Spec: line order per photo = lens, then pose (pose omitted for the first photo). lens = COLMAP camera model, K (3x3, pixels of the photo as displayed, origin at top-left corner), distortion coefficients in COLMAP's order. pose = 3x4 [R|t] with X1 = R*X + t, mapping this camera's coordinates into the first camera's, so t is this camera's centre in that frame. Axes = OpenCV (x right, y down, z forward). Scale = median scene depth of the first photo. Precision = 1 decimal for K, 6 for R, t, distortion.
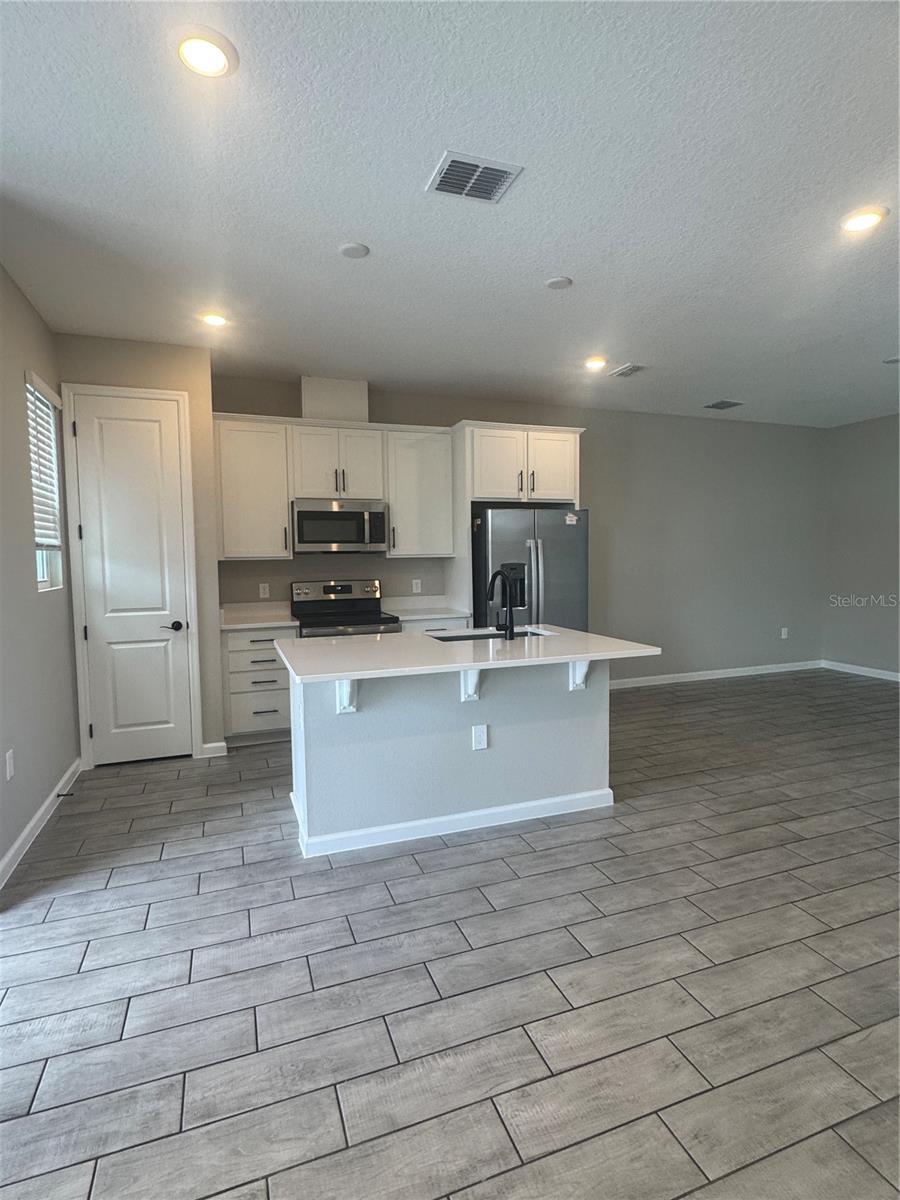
lens RADIAL K [[608.8, 0, 453.7], [0, 608.8, 596.7], [0, 0, 1]] dist [0.000290, -0.000944]
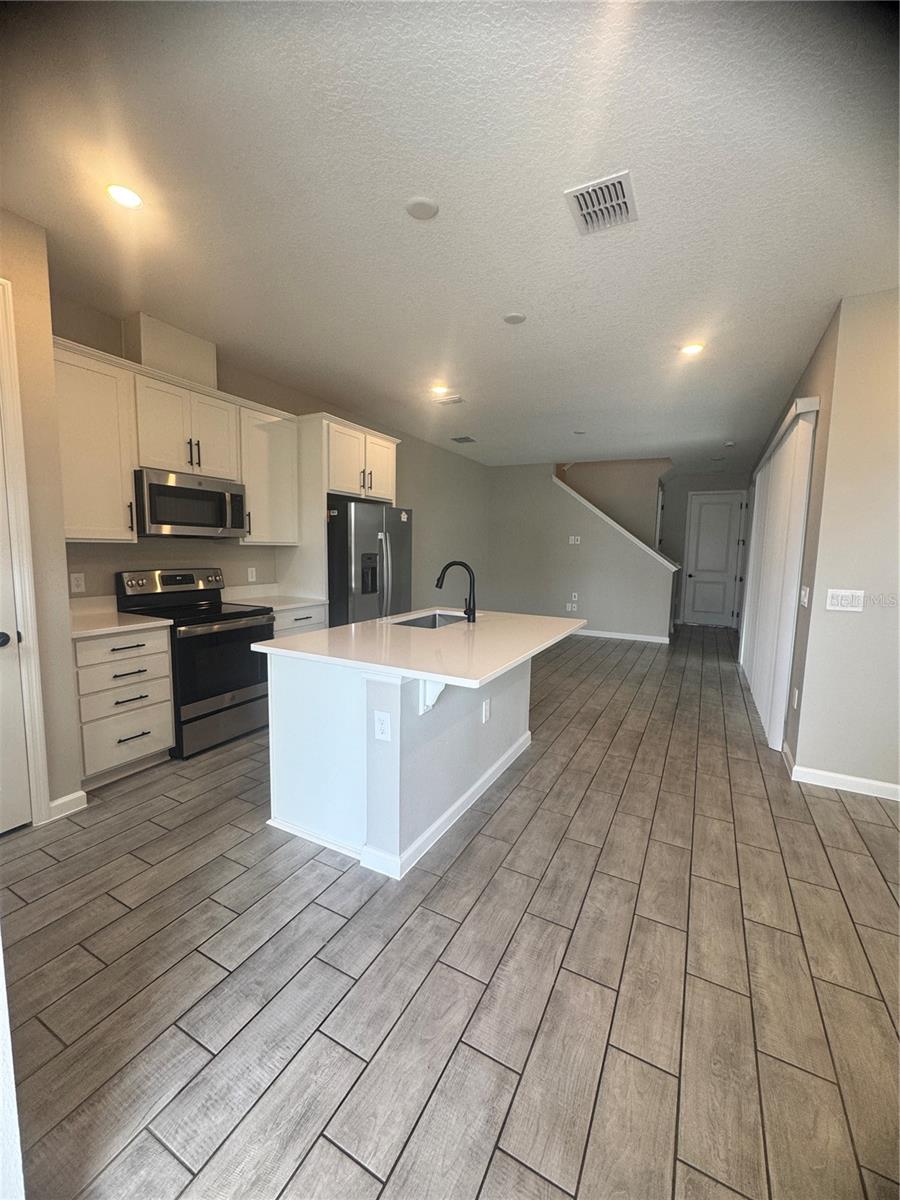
lens RADIAL K [[477.4, 0, 450.6], [0, 477.4, 599.3], [0, 0, 1]] dist [-0.002741, 0.001150]
pose [[0.747329, -0.043992, 0.662997, -0.523473], [0.014630, 0.998653, 0.049772, -0.017468], [-0.664294, -0.027496, 0.746966, 0.353623]]
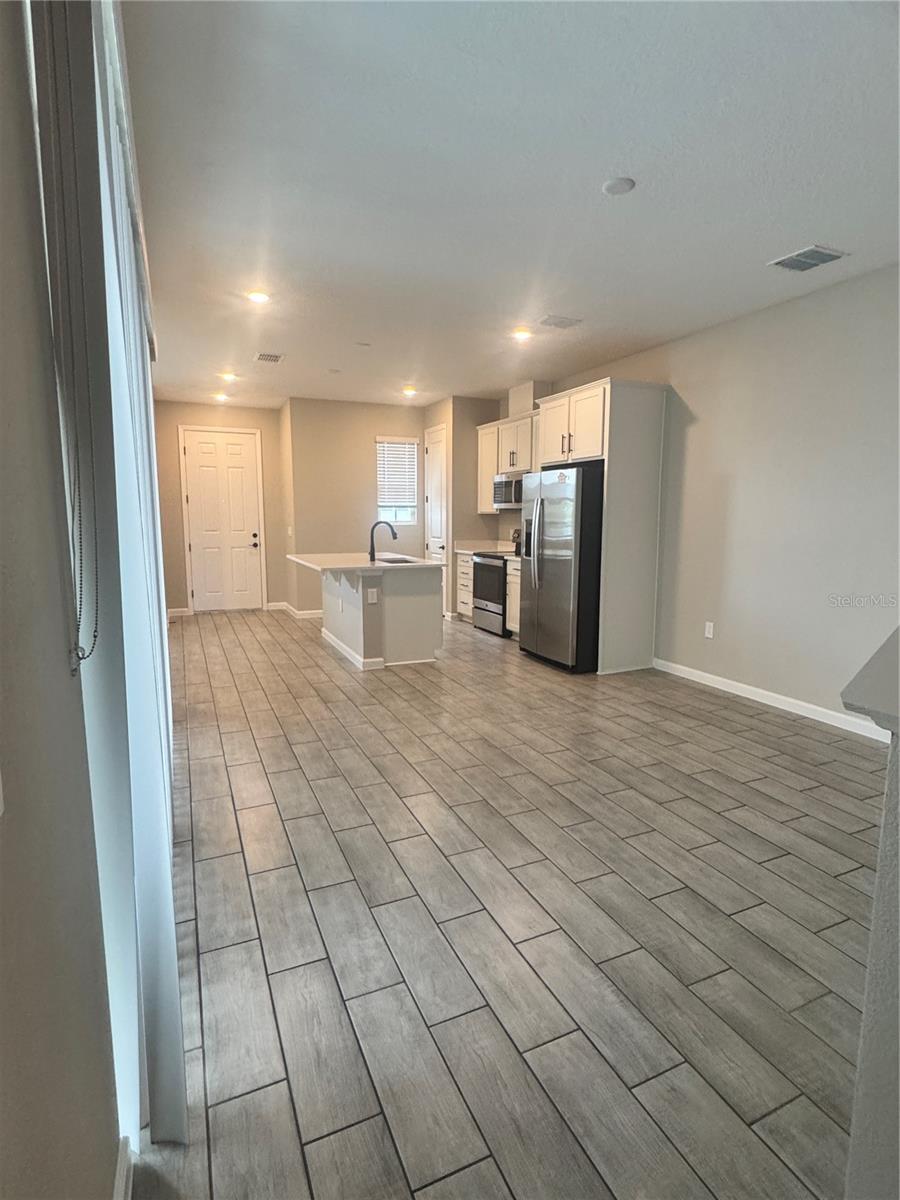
lens RADIAL K [[608.8, 0, 453.6], [0, 608.8, 600.1], [0, 0, 1]] dist [0.000290, -0.000944]
pose [[0.072538, 0.152087, -0.985702, 1.788152], [-0.074177, 0.986391, 0.146734, -0.088136], [0.994603, 0.062473, 0.082832, 1.076784]]
